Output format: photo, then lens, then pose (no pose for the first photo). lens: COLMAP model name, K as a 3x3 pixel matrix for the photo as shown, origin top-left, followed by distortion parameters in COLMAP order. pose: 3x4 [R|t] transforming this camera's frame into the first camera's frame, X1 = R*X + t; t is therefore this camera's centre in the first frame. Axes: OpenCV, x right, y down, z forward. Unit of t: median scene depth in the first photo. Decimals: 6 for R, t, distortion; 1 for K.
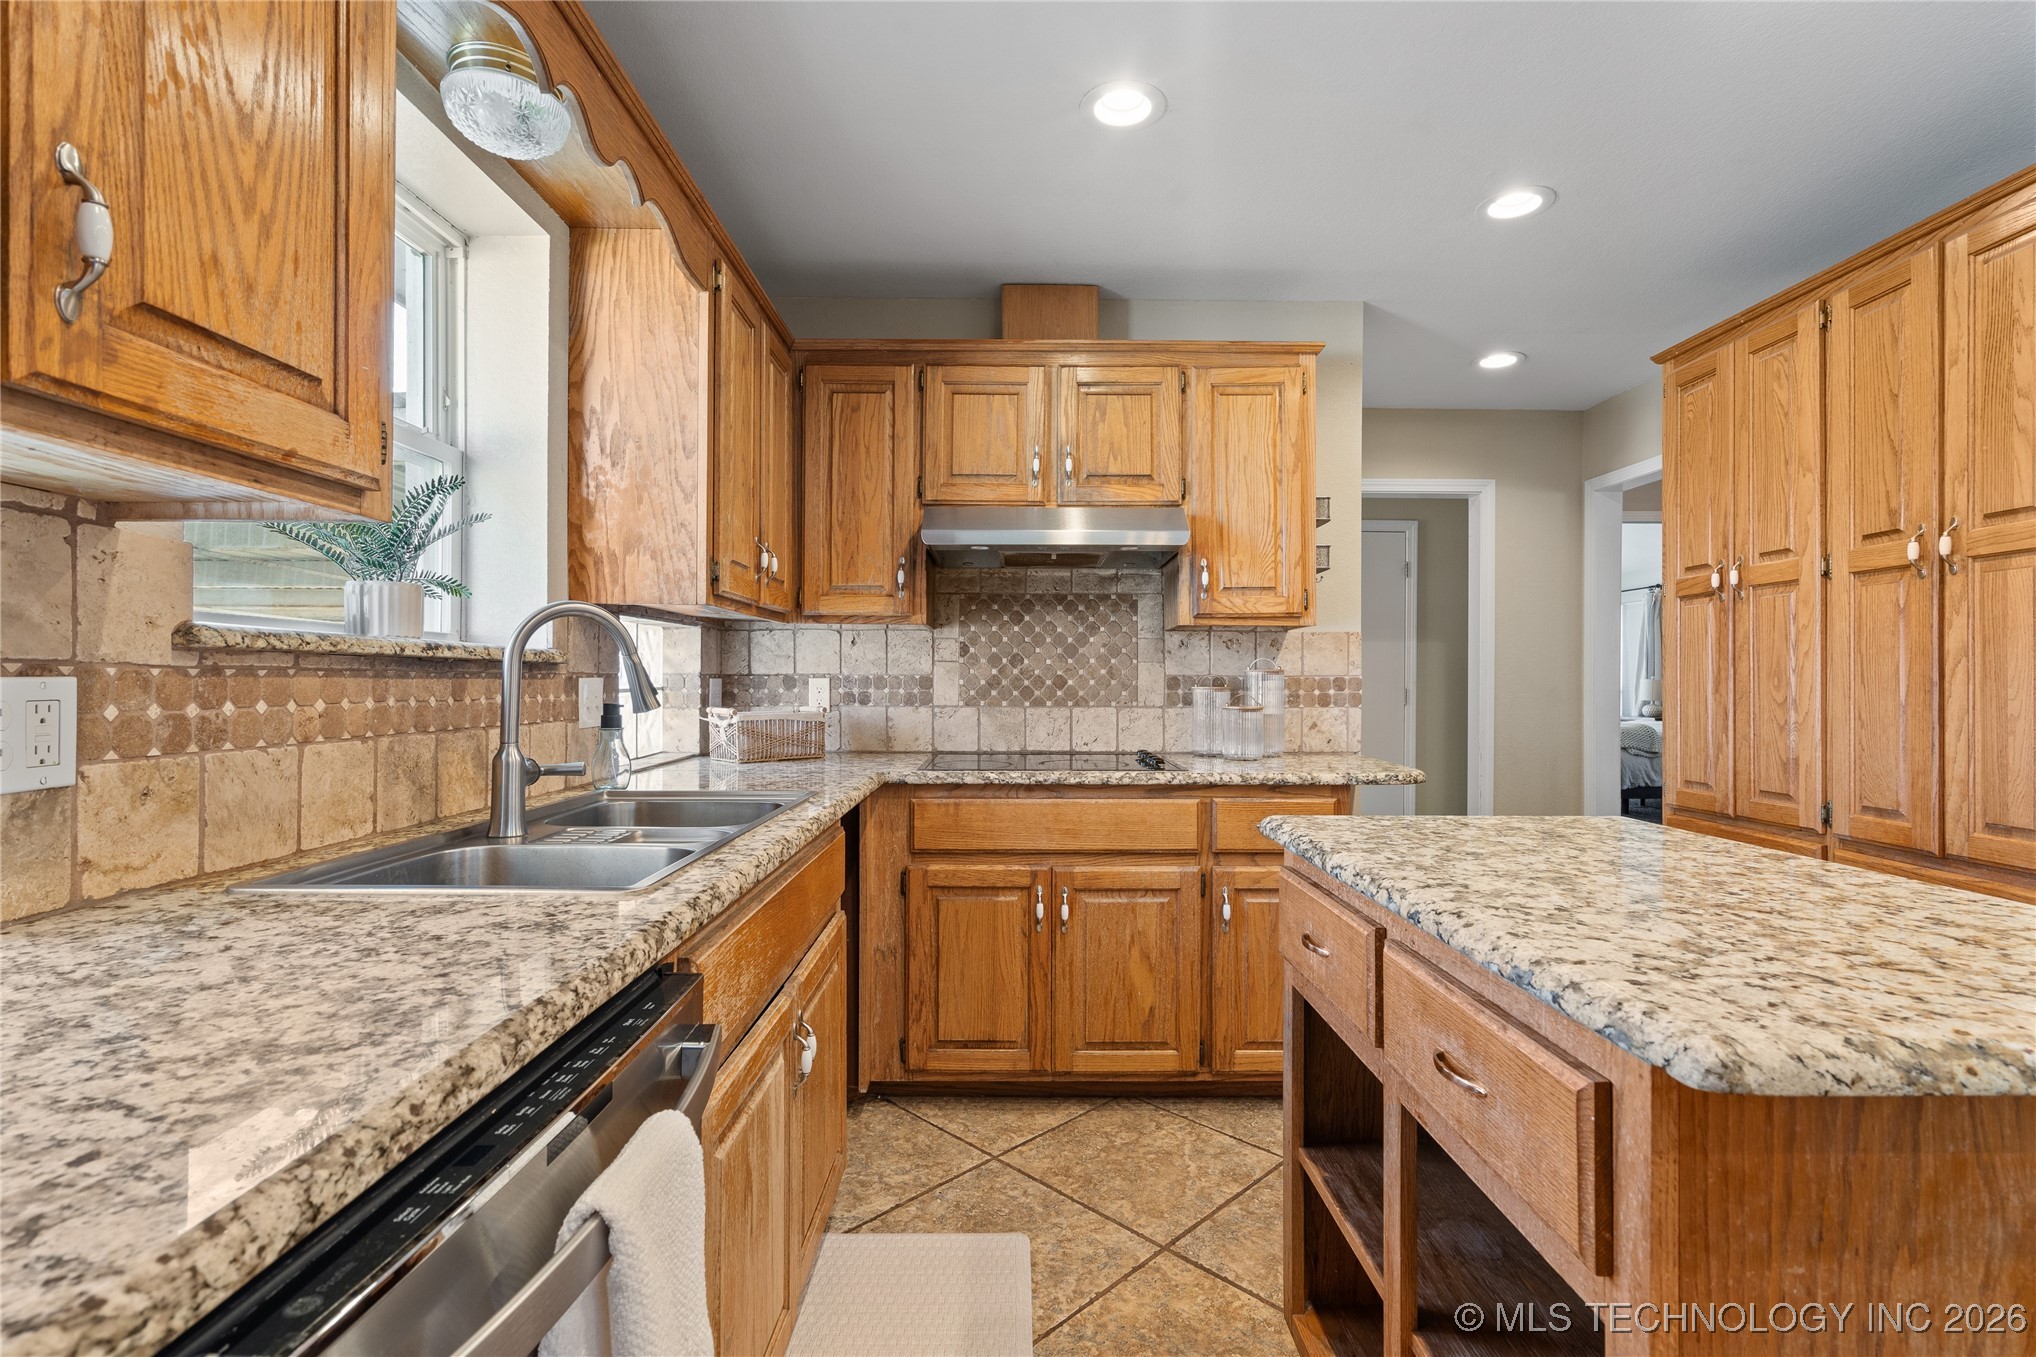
lens RADIAL K [[941.3, 0, 1018.0], [0, 941.3, 678.5], [0, 0, 1]] dist [-0.001446, 0.000073]
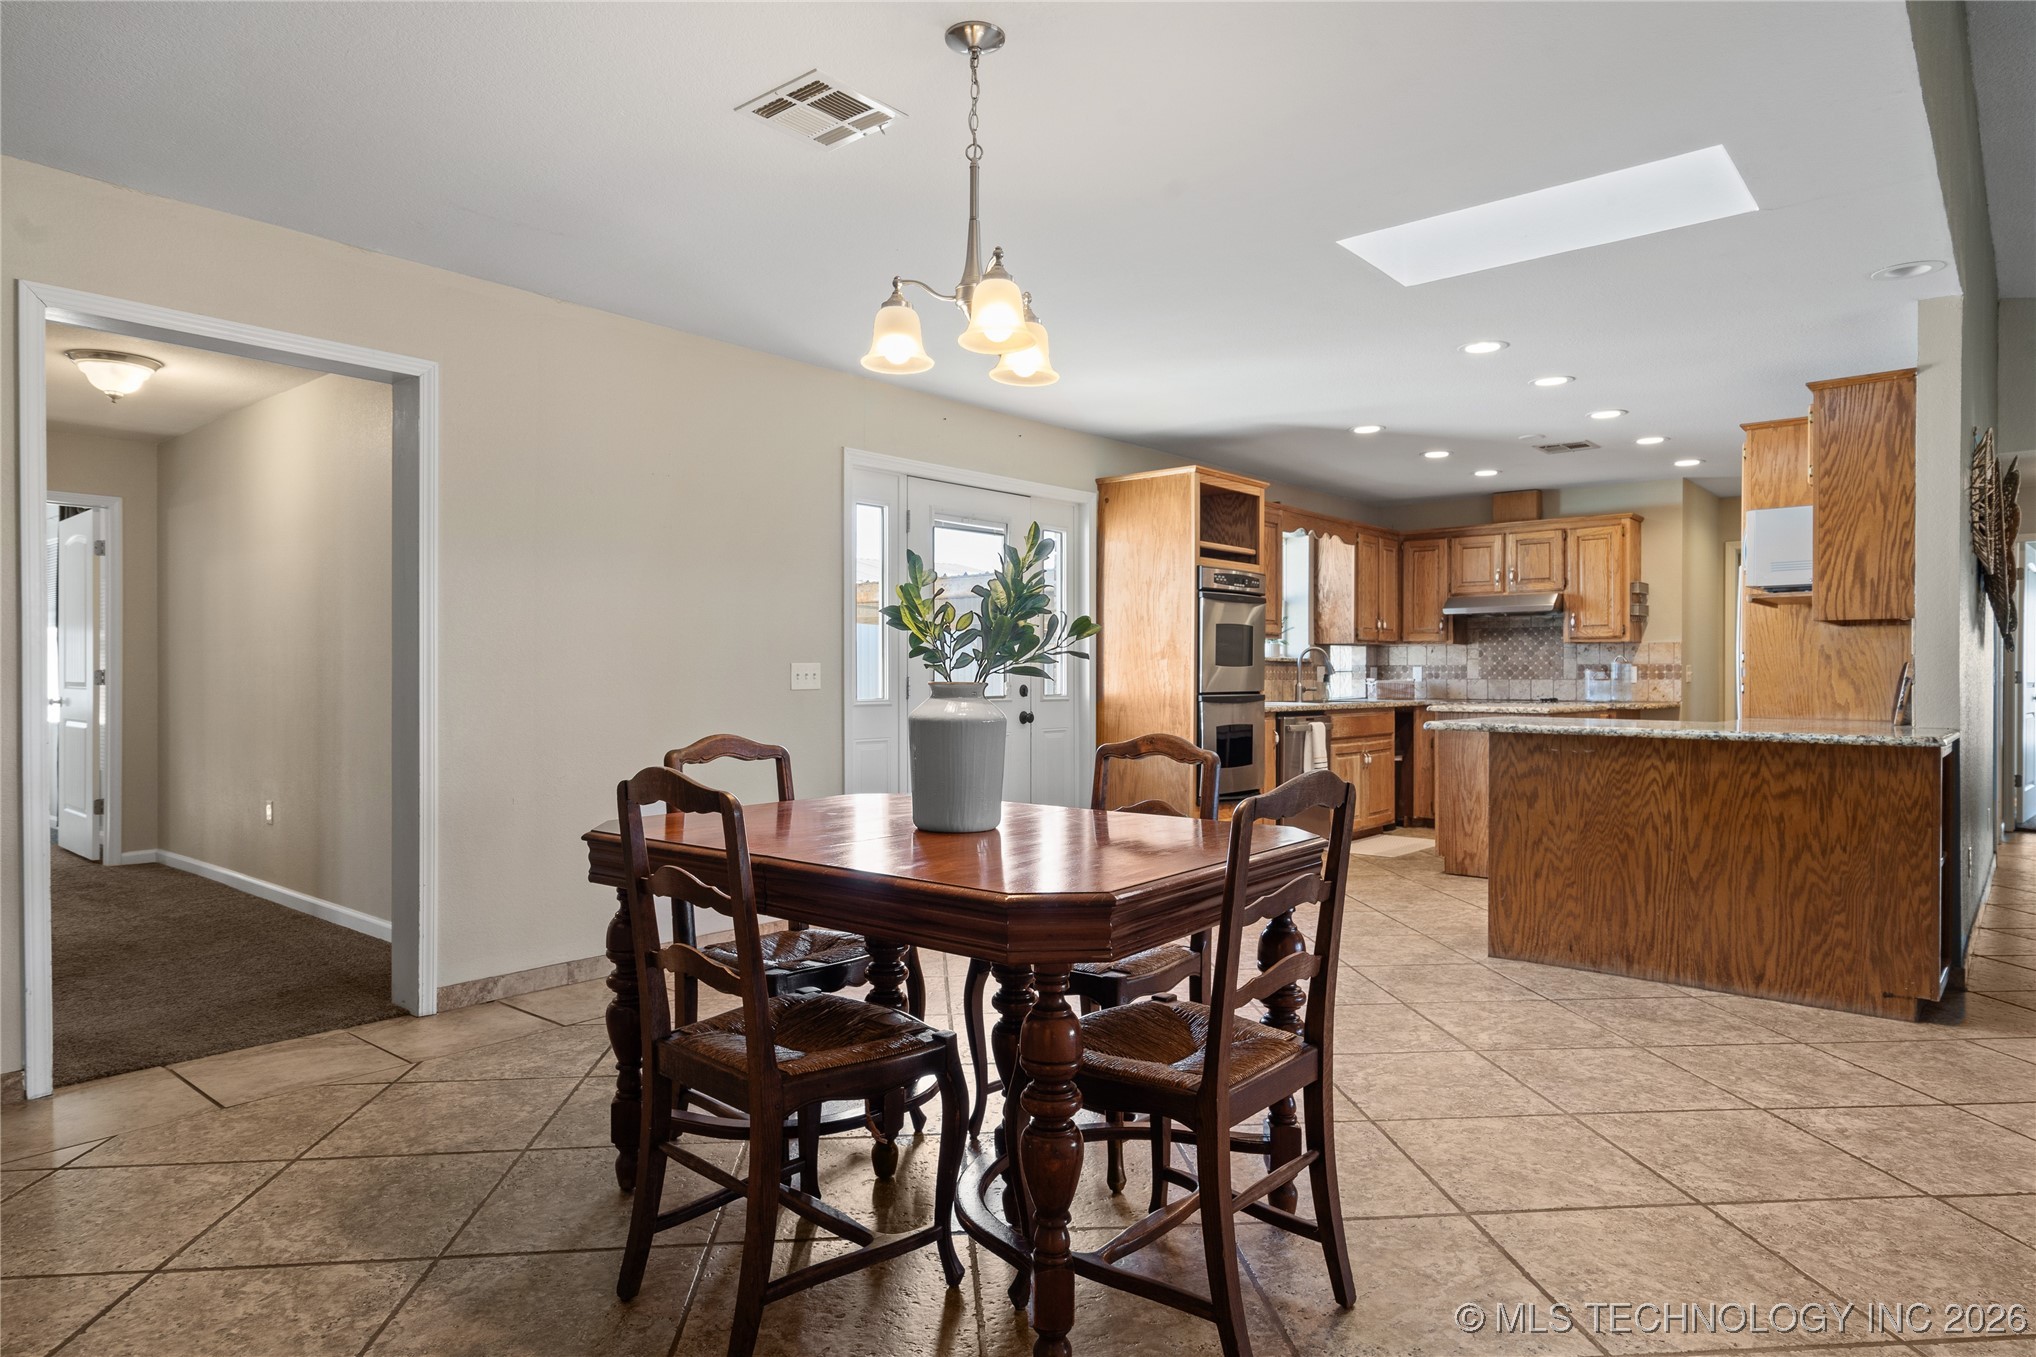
lens RADIAL K [[1184.8, 0, 1015.2], [0, 1184.8, 676.6], [0, 0, 1]] dist [0.008736, -0.001833]
pose [[0.755188, -0.001679, -0.655507, 1.061231], [0.002334, 0.999997, 0.000127, 0.023050], [0.655505, -0.001626, 0.755189, -2.061069]]
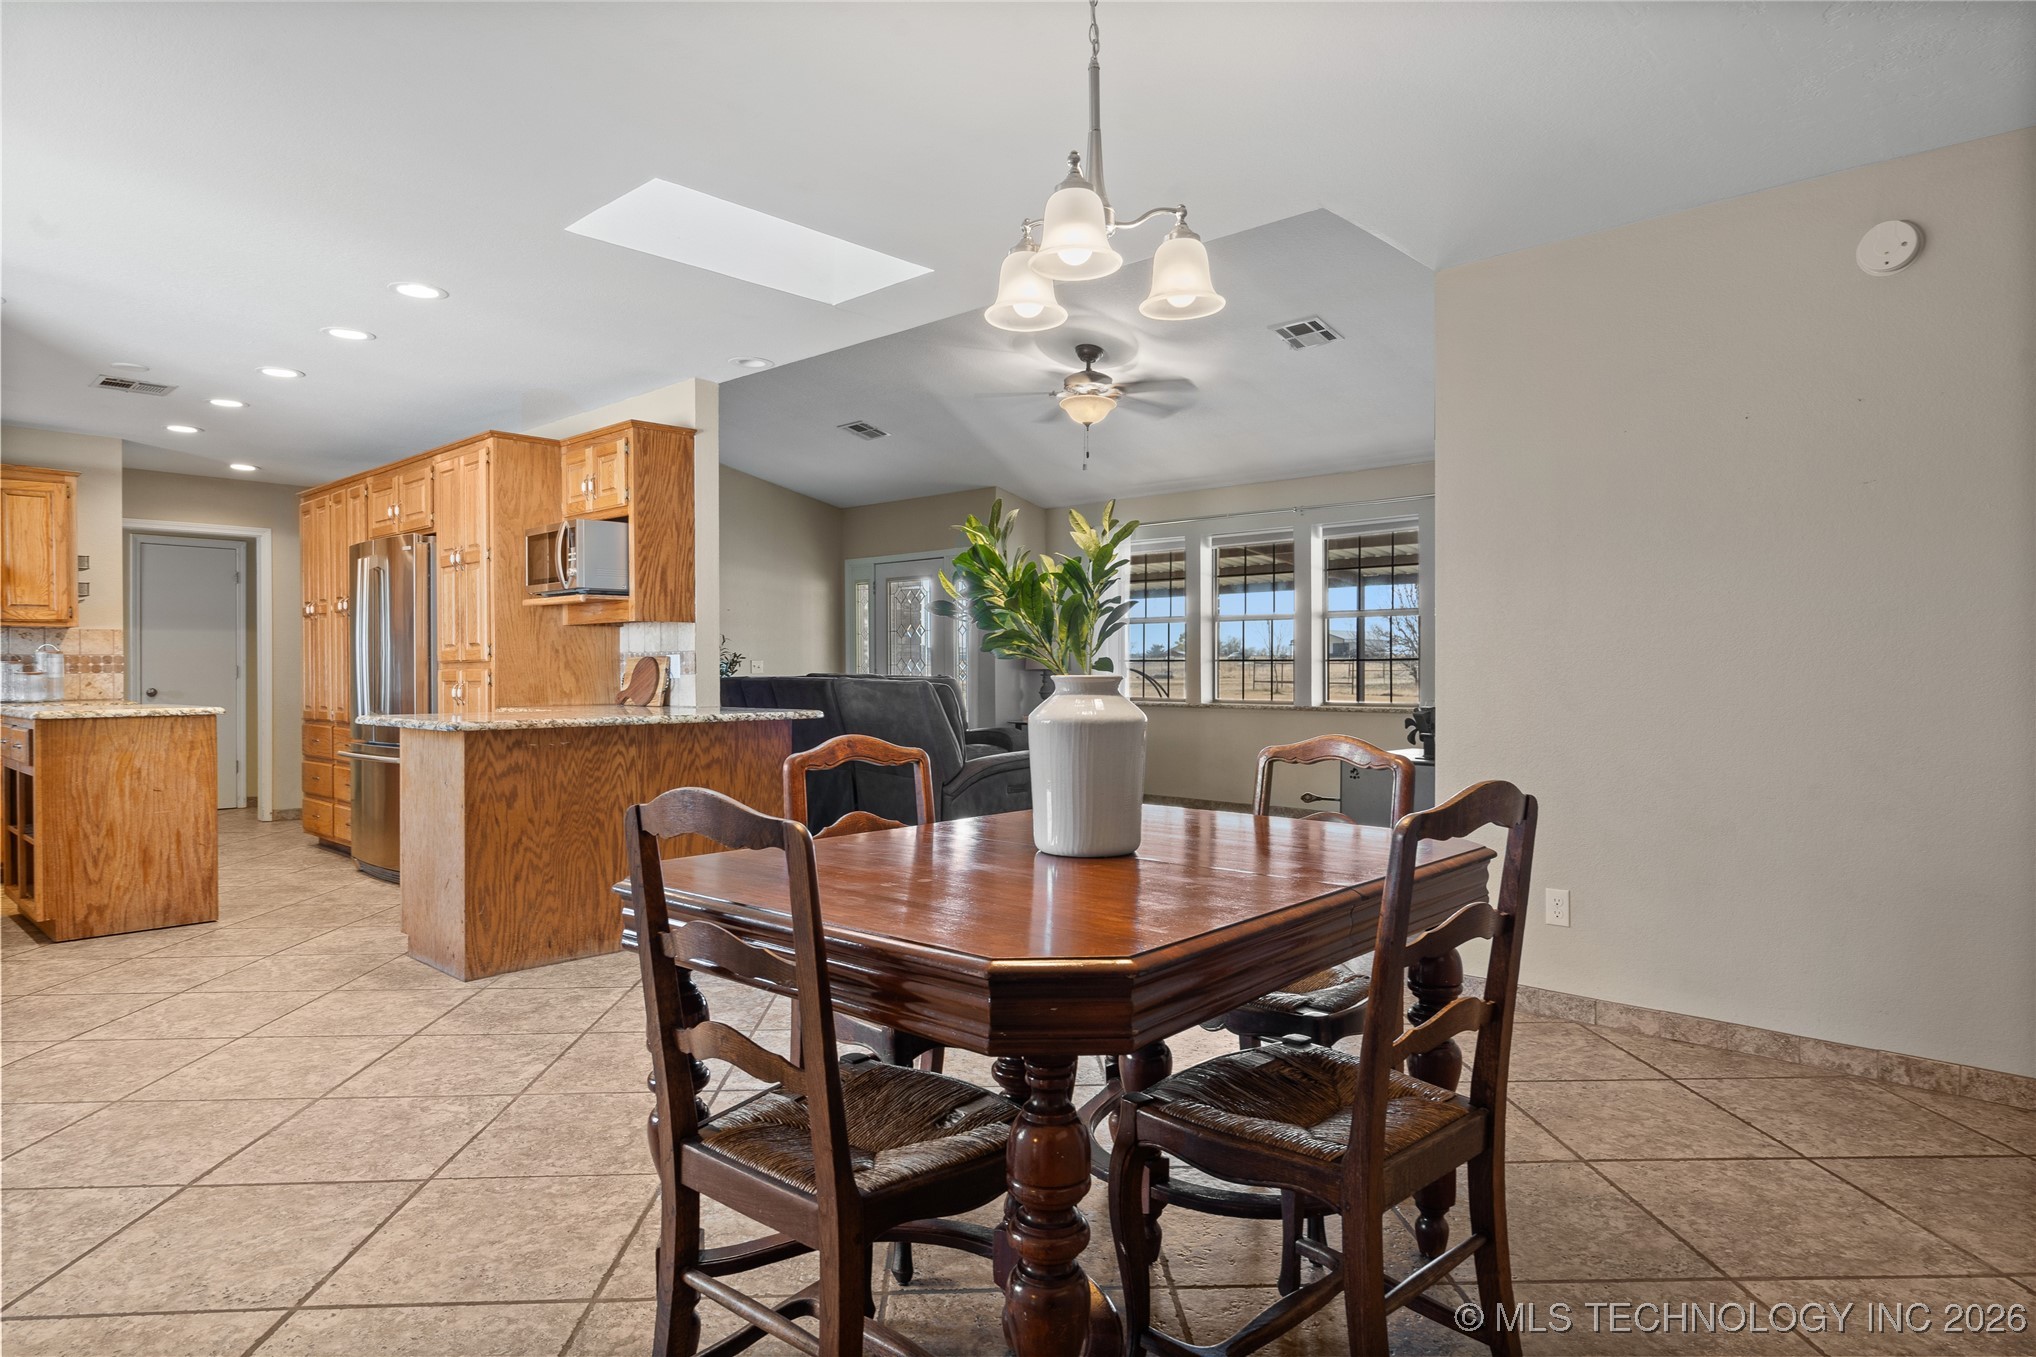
lens RADIAL K [[1184.8, 0, 1015.2], [0, 1184.8, 676.6], [0, 0, 1]] dist [0.008736, -0.001833]
pose [[0.690104, -0.011058, 0.723625, -0.098897], [0.003758, 0.999925, 0.011696, 0.019410], [-0.723700, -0.005352, 0.690094, -1.900444]]
